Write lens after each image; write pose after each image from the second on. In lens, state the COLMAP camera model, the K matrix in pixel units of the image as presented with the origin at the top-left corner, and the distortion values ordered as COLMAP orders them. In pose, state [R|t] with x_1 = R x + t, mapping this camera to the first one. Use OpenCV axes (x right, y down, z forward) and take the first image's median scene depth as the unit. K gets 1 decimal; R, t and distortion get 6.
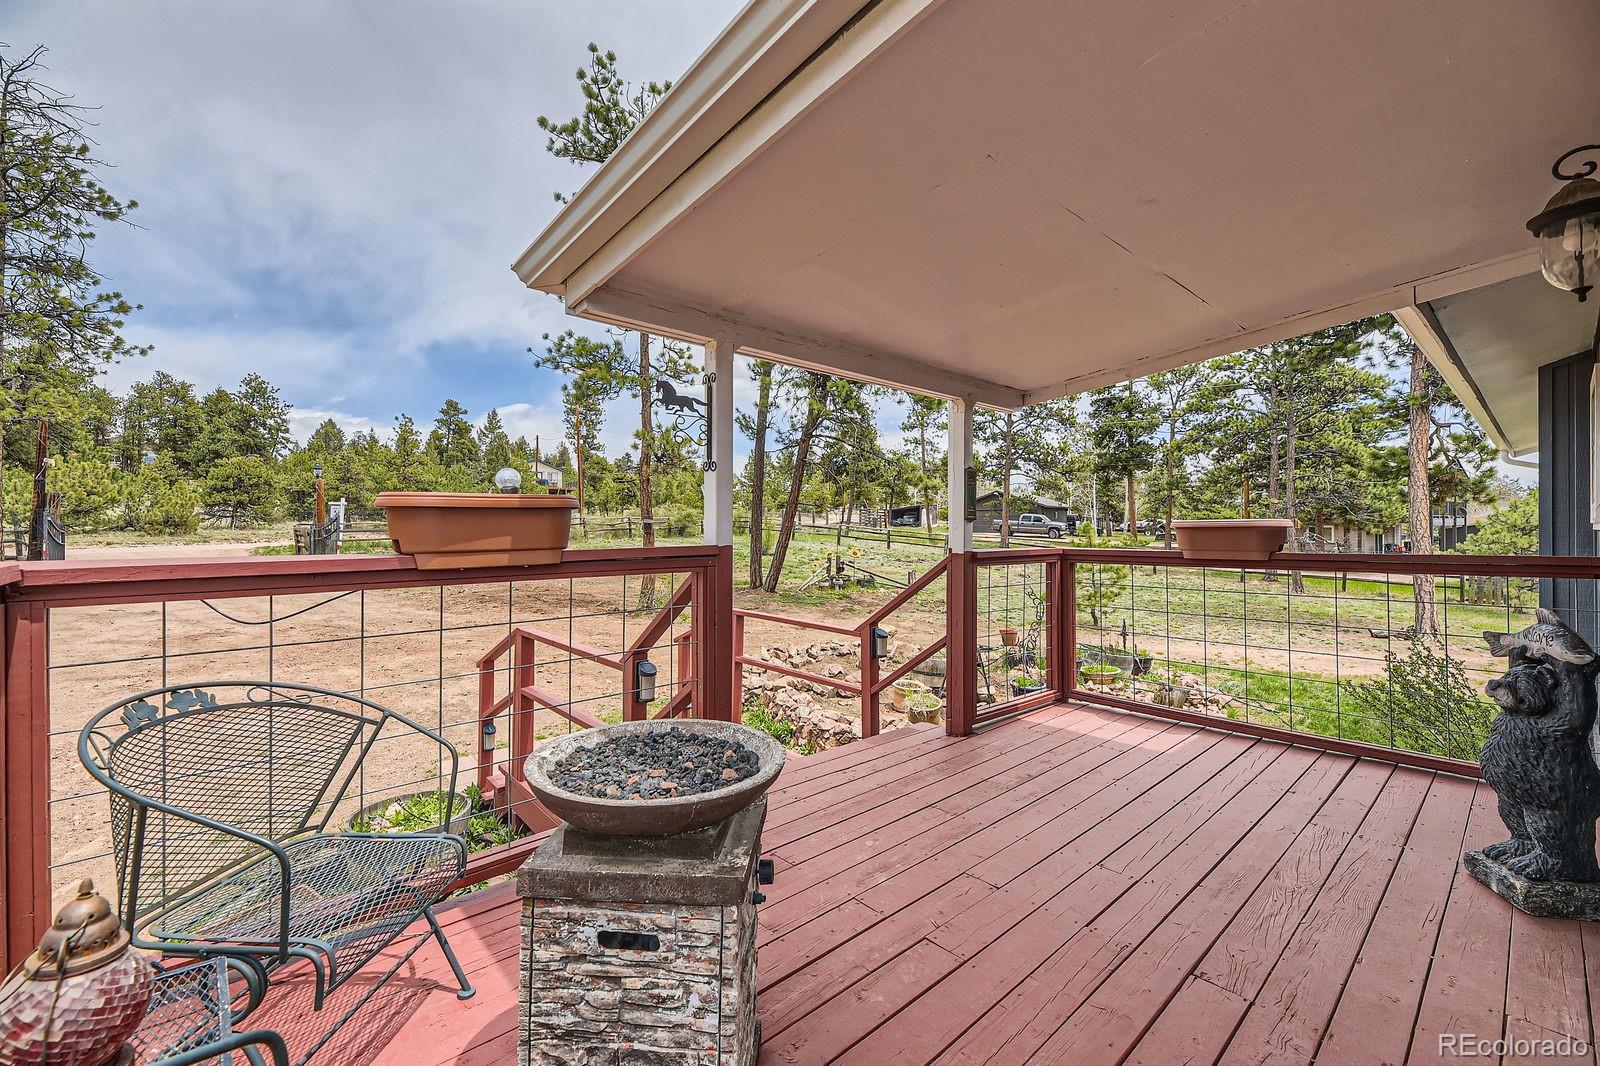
lens RADIAL K [[649.8, 0, 797.0], [0, 649.8, 527.3], [0, 0, 1]] dist [0.002247, 0.000126]
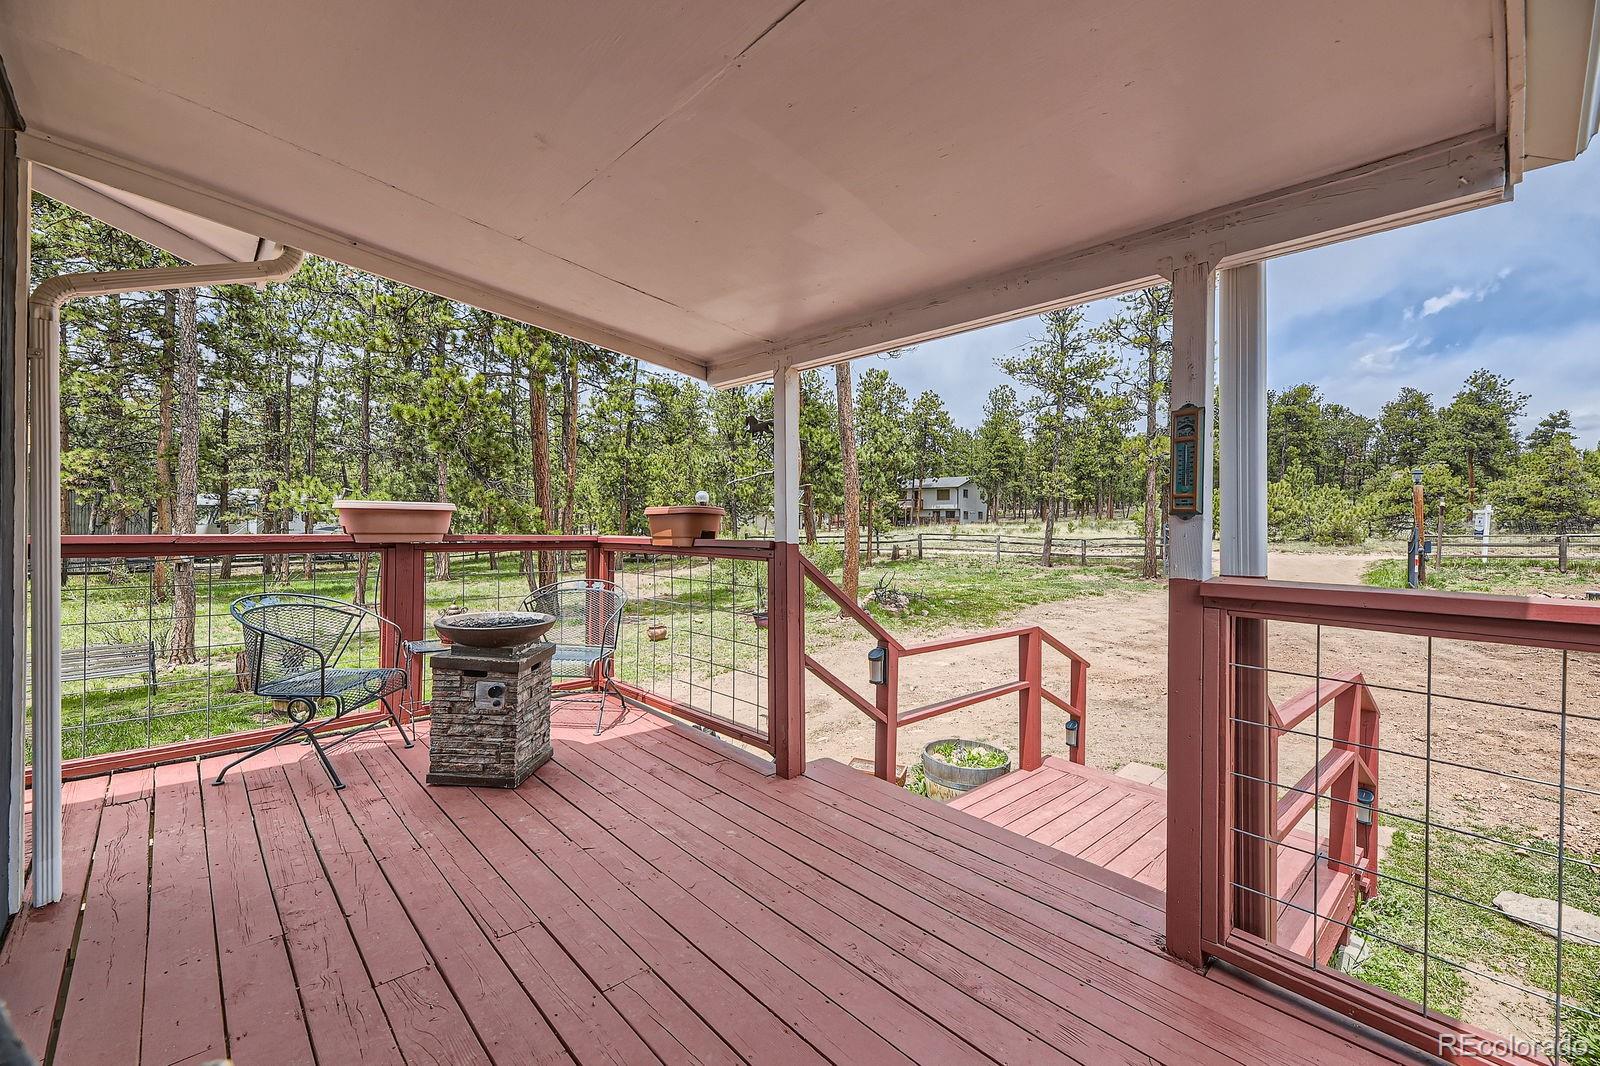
lens RADIAL K [[649.8, 0, 796.2], [0, 649.8, 529.5], [0, 0, 1]] dist [0.002247, 0.000126]
pose [[0.029554, -0.000291, -0.999563, 0.910392], [-0.015727, 0.999876, -0.000757, 0.005538], [0.999439, 0.015743, 0.029545, 0.849766]]
